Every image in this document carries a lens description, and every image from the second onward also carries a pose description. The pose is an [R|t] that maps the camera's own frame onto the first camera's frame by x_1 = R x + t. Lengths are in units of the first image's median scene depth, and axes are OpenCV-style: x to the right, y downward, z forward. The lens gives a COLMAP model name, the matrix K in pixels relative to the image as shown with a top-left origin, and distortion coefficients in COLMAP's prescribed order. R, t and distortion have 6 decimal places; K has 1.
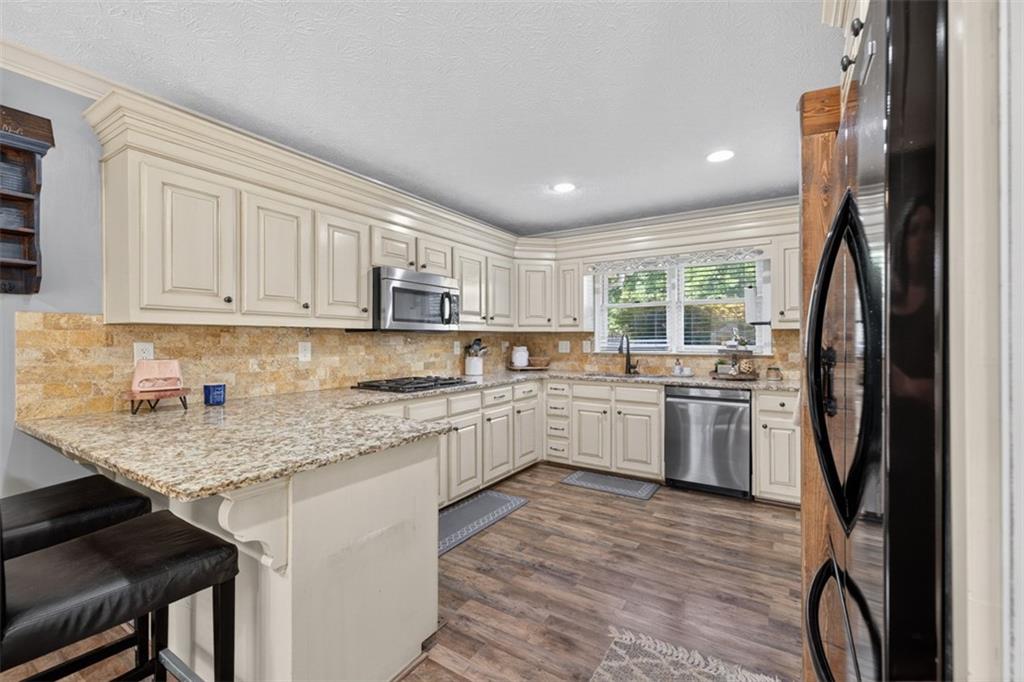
lens RADIAL K [[454.5, 0, 502.9], [0, 454.5, 339.7], [0, 0, 1]] dist [0.009633, -0.000925]
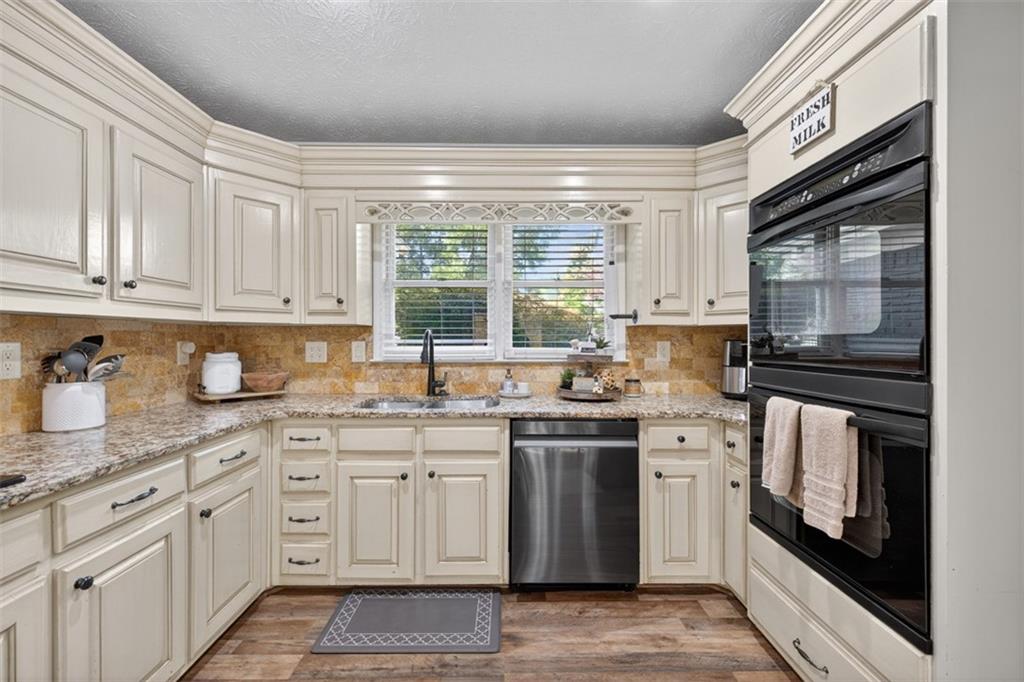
lens RADIAL K [[454.5, 0, 504.1], [0, 454.5, 338.7], [0, 0, 1]] dist [0.009633, -0.000925]
pose [[0.850785, 0.003588, 0.525502, 0.043504], [-0.001712, 0.999990, -0.004056, 0.001287], [-0.525511, 0.002551, 0.850783, 0.469230]]
